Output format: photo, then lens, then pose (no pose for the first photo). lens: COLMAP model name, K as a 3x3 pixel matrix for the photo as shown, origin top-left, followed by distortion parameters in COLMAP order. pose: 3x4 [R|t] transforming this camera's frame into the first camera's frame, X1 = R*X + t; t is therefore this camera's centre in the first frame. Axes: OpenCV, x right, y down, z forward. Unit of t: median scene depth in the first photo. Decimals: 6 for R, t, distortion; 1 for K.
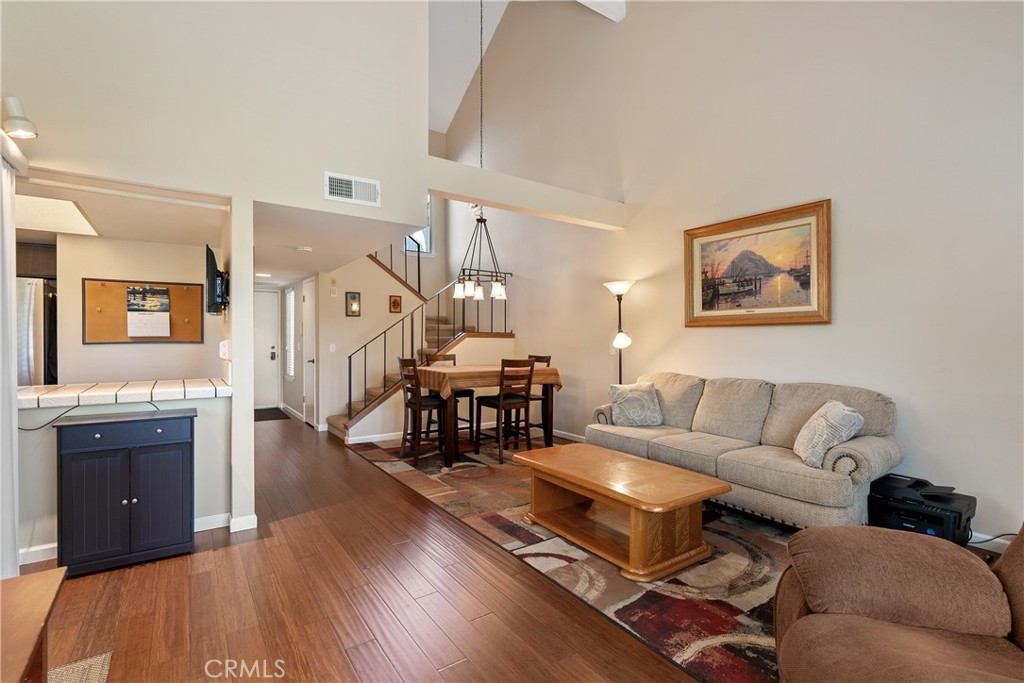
lens RADIAL K [[472.0, 0, 512.7], [0, 472.0, 344.9], [0, 0, 1]] dist [-0.002571, 0.000101]
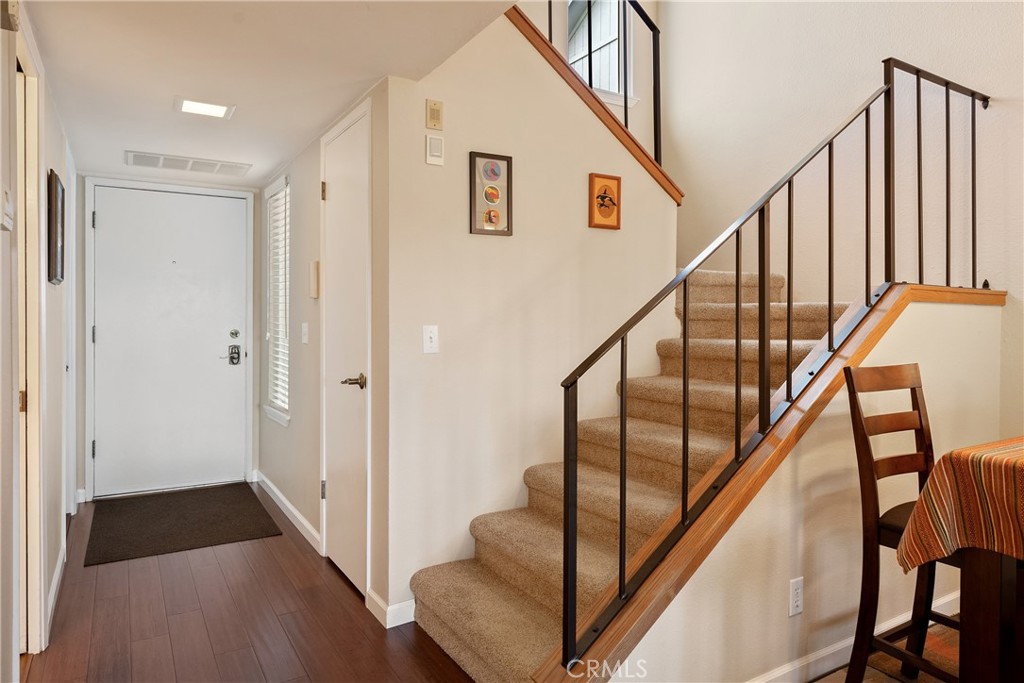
lens RADIAL K [[641.5, 0, 509.5], [0, 641.5, 325.4], [0, 0, 1]] dist [0.001414, 0.000360]
pose [[0.997859, 0.001112, -0.065386, -0.420825], [-0.001313, 0.999995, -0.003032, -0.000671], [0.065382, 0.003112, 0.997855, 0.828407]]
